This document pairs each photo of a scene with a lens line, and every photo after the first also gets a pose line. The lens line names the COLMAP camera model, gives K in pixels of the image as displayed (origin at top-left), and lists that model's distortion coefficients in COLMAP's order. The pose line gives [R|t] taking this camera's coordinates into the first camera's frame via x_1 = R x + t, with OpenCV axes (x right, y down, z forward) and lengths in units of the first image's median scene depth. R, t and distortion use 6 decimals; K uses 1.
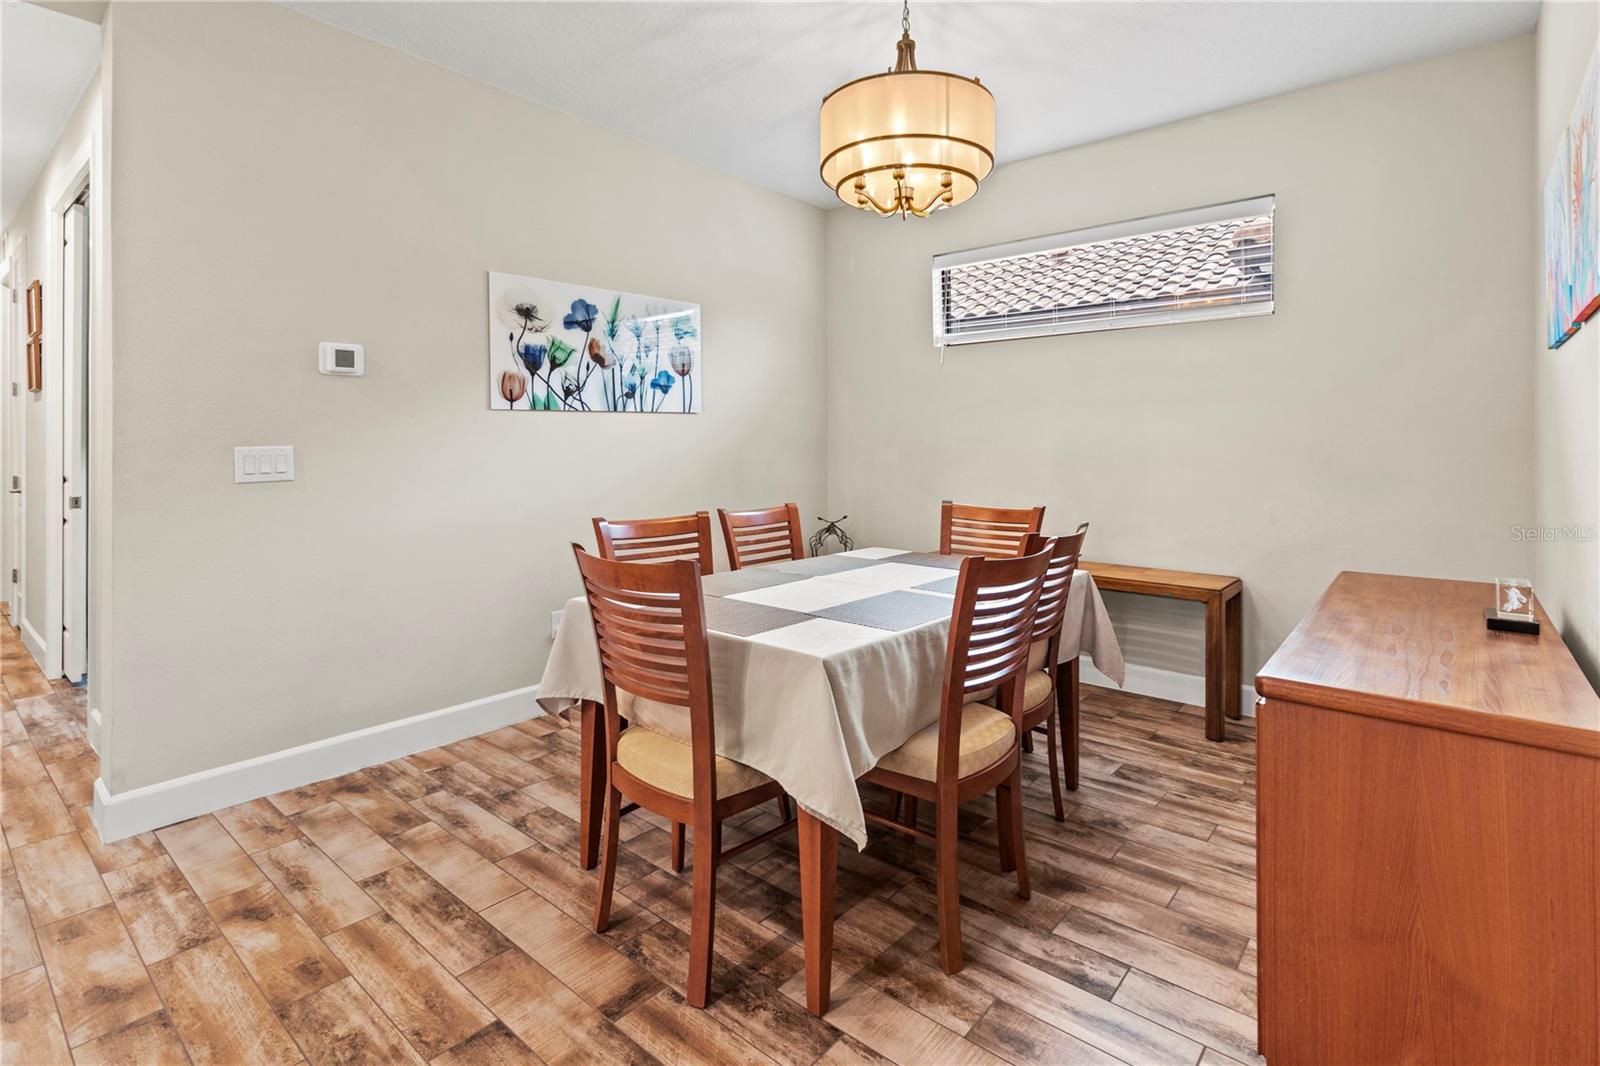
lens RADIAL K [[764.7, 0, 820.3], [0, 764.7, 441.3], [0, 0, 1]] dist [0.000018, -0.000596]
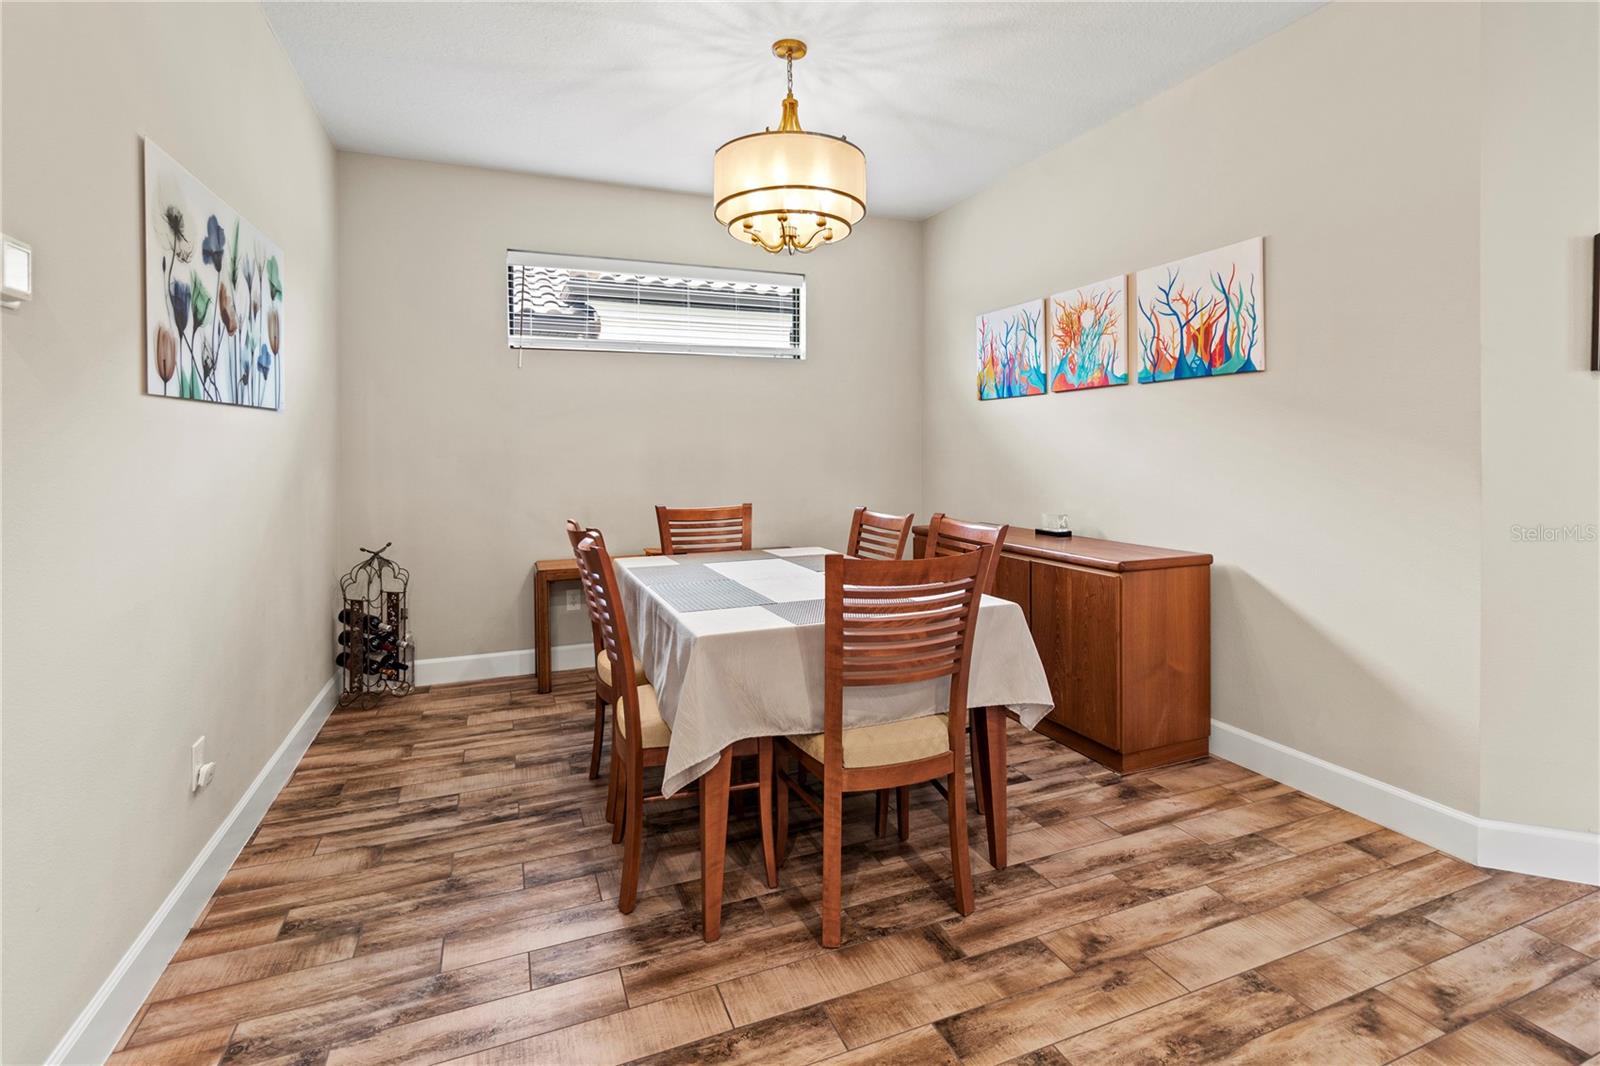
lens RADIAL K [[764.4, 0, 807.3], [0, 764.4, 448.7], [0, 0, 1]] dist [-0.001378, -0.000068]
pose [[0.468543, -0.003683, 0.883433, -0.660376], [0.005177, 0.999986, 0.001424, -0.001096], [-0.883425, 0.003907, 0.468555, 0.320333]]
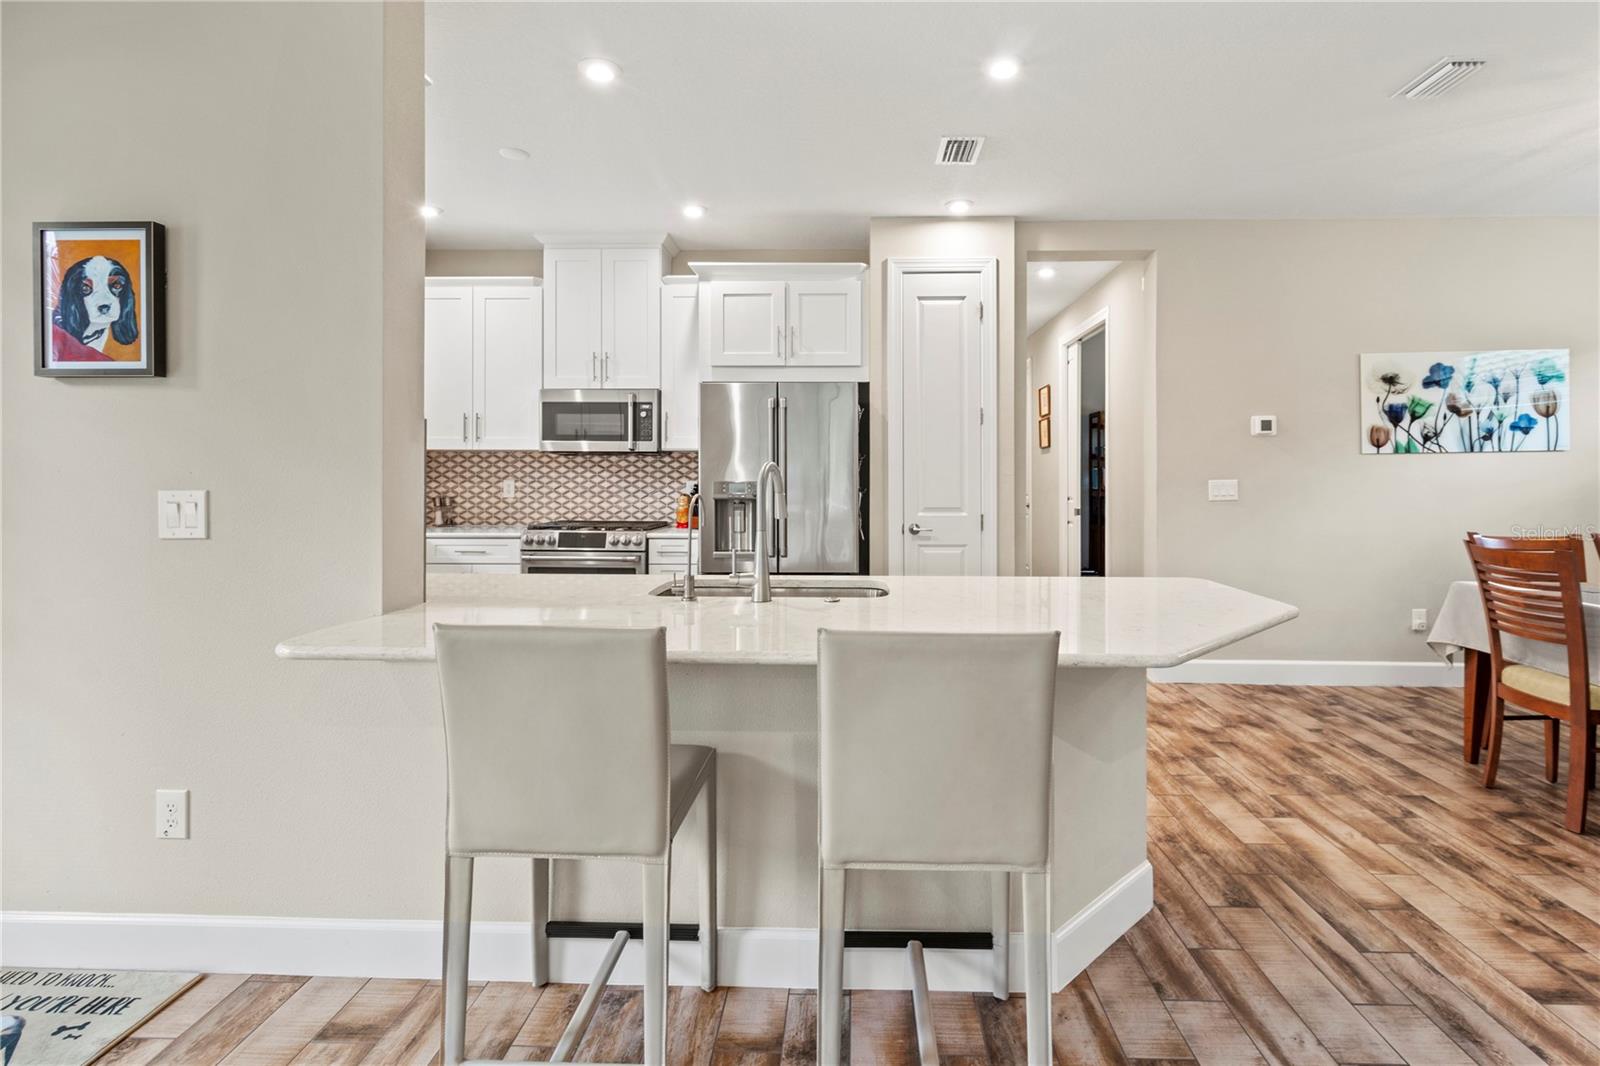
lens RADIAL K [[782.7, 0, 837.1], [0, 782.7, 477.0], [0, 0, 1]] dist [0.012363, 0.000283]
pose [[0.624527, 0.000058, -0.781003, 0.083453], [0.001050, 0.999999, 0.000914, -0.002201], [0.781002, -0.001391, 0.624526, -0.601267]]
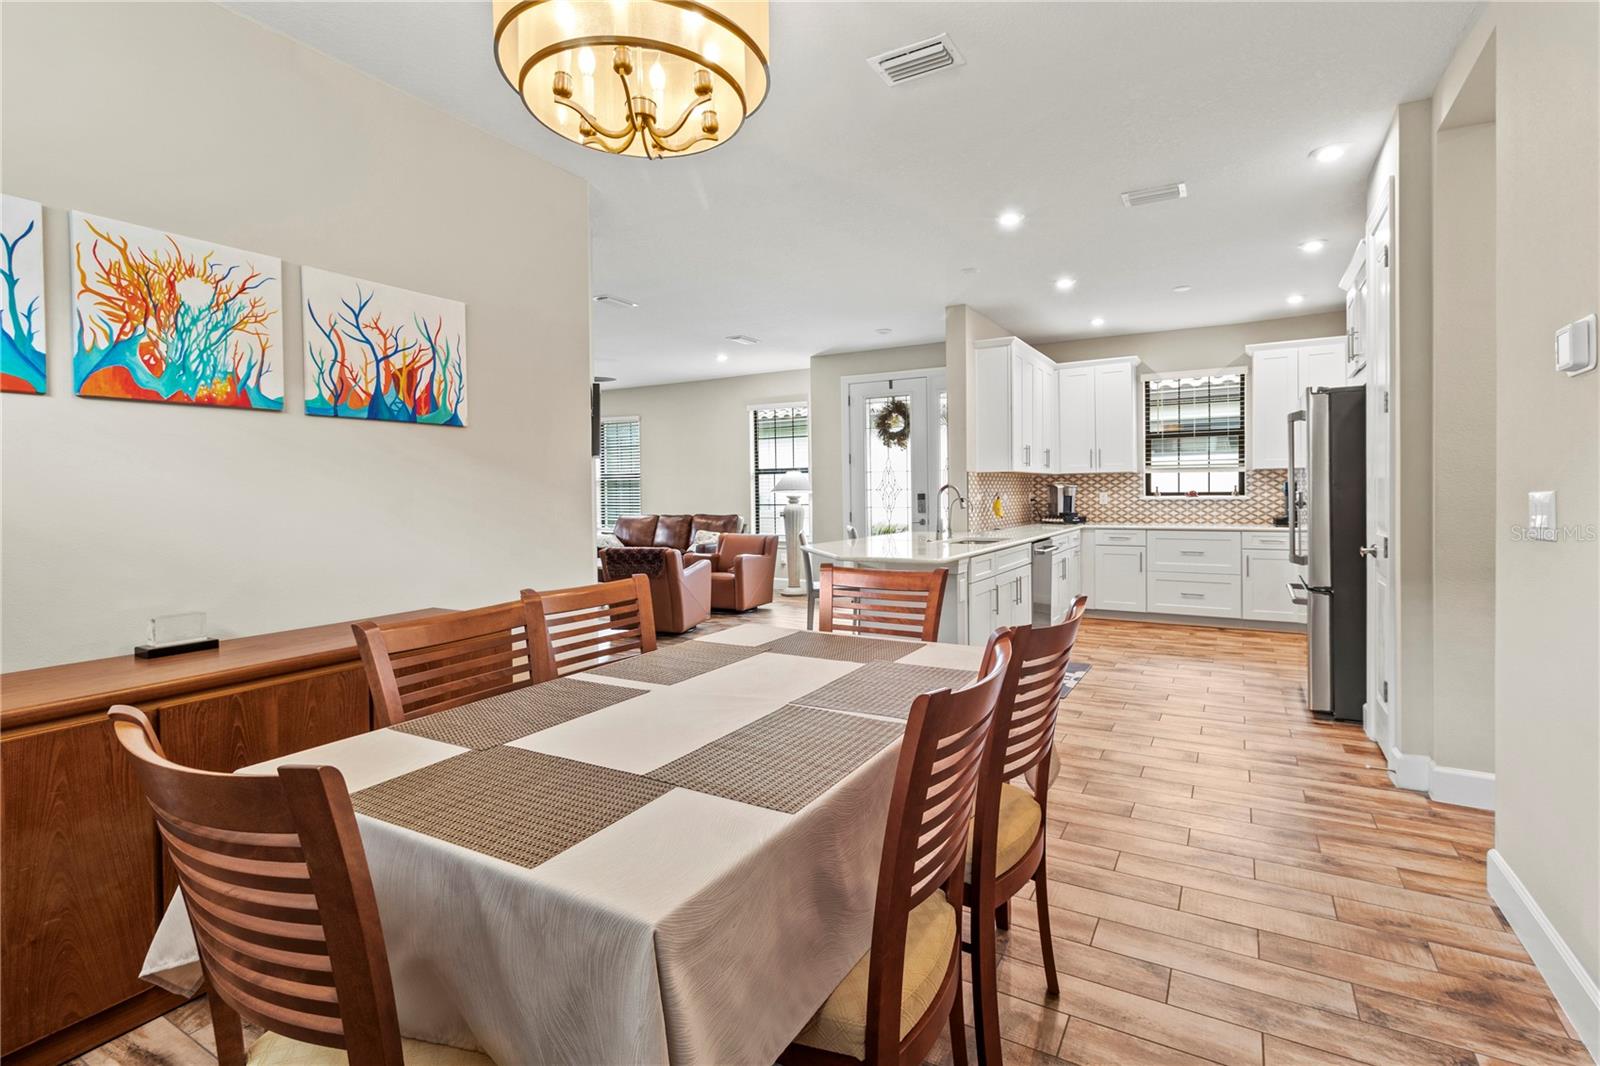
lens RADIAL K [[739.7, 0, 817.4], [0, 739.7, 507.9], [0, 0, 1]] dist [0.000835, 0.000298]
pose [[-0.984274, 0.012840, -0.176179, 0.060142], [0.009643, 0.999773, 0.018990, 0.001127], [0.176382, 0.016993, -0.984175, 1.220644]]
